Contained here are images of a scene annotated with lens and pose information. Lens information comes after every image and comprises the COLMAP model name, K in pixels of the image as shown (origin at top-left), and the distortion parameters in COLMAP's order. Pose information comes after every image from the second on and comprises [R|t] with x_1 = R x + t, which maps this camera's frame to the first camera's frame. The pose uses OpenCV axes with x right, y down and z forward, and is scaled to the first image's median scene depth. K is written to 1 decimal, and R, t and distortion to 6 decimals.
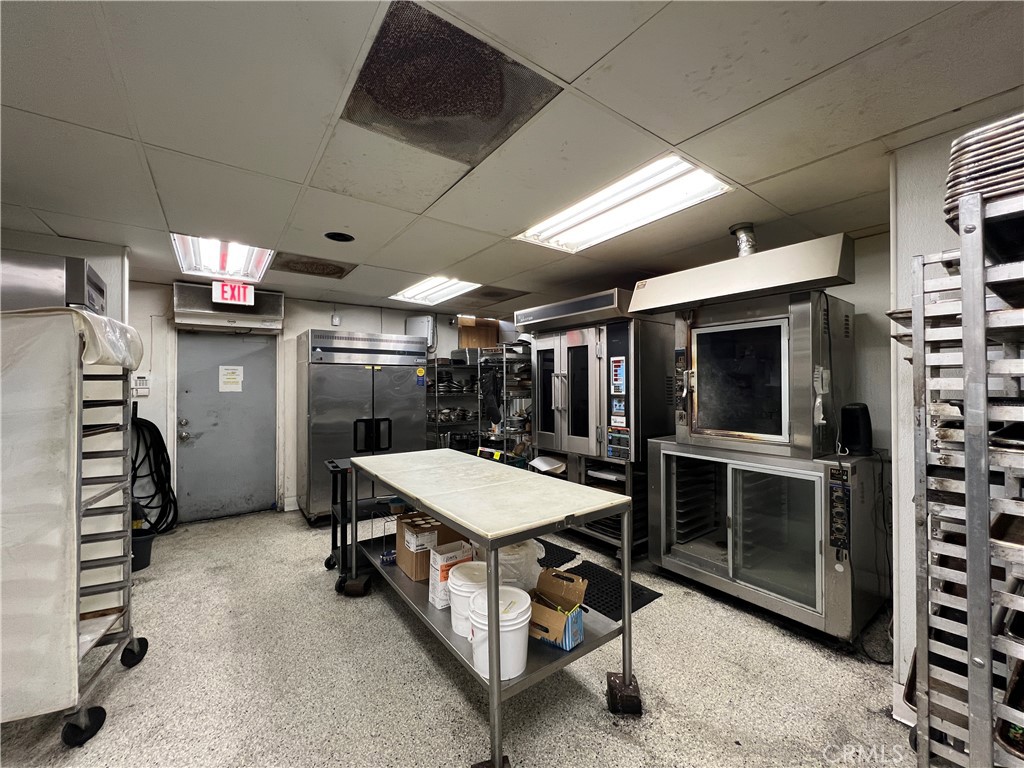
lens RADIAL K [[408.6, 0, 511.4], [0, 408.6, 382.6], [0, 0, 1]] dist [-0.001295, 0.000141]
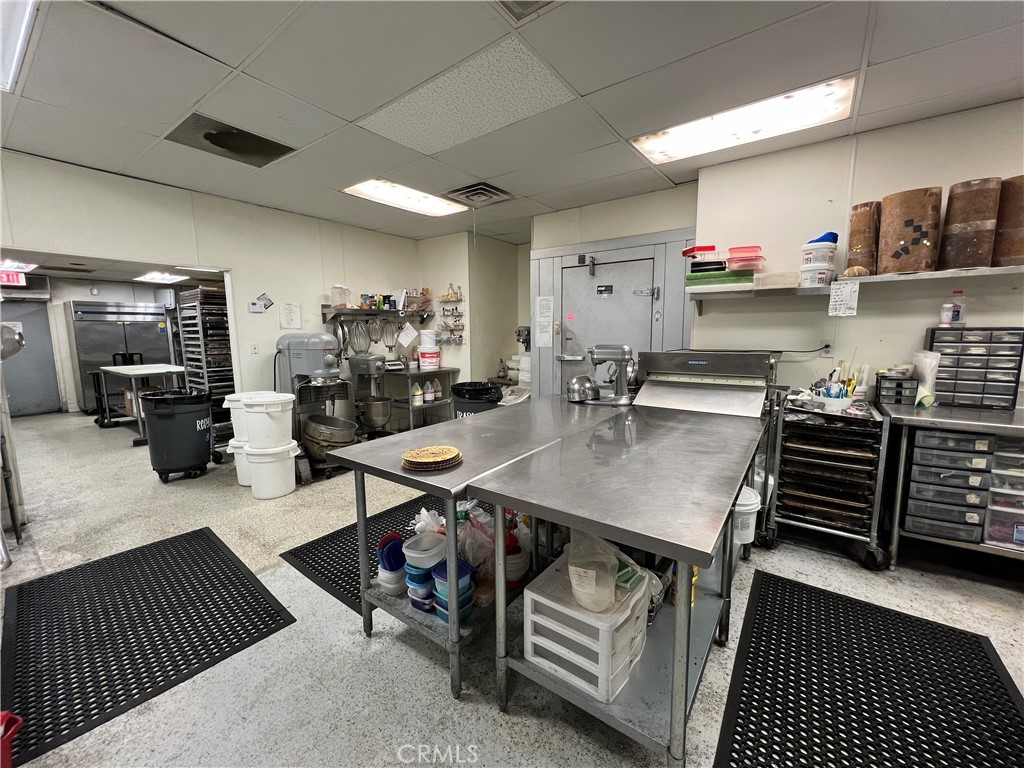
lens RADIAL K [[408.6, 0, 510.7], [0, 408.6, 383.1], [0, 0, 1]] dist [-0.001295, 0.000141]
pose [[0.950318, -0.044599, 0.308069, 0.894496], [0.005294, 0.991855, 0.127260, 0.003775], [-0.311235, -0.119307, 0.942814, -1.535154]]
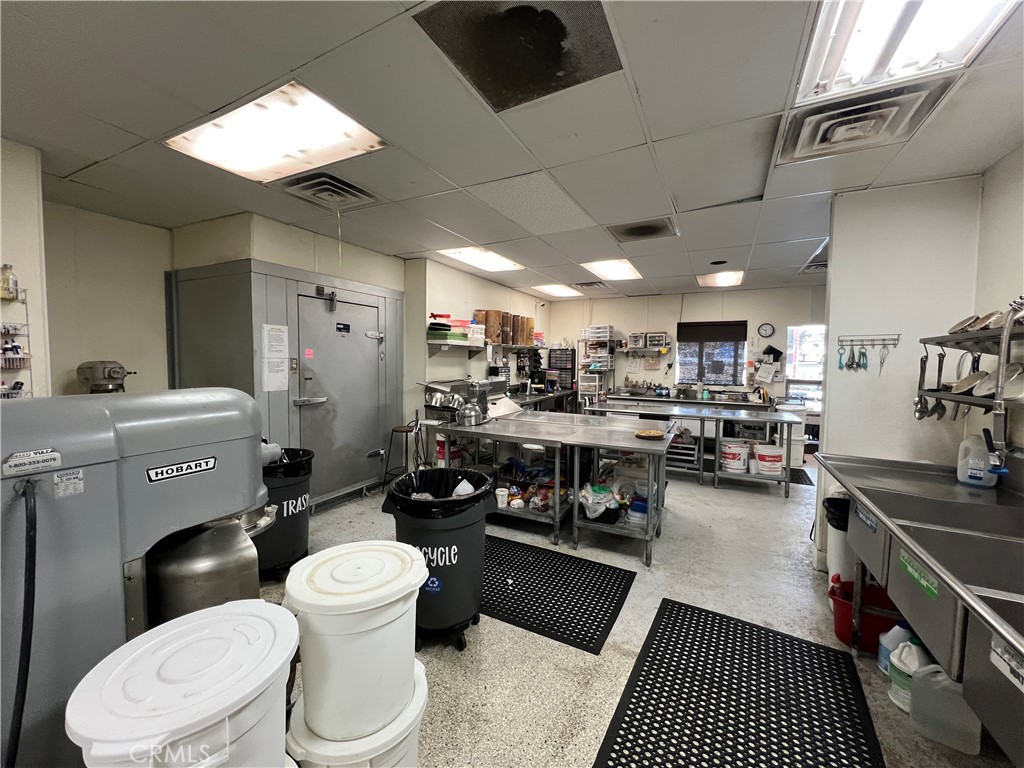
lens RADIAL K [[408.6, 0, 512.3], [0, 408.6, 383.2], [0, 0, 1]] dist [-0.001295, 0.000141]
pose [[-0.457315, -0.053993, 0.887664, 0.204020], [-0.010891, 0.998420, 0.055119, -0.026152], [-0.889238, 0.015539, -0.457180, -0.265339]]
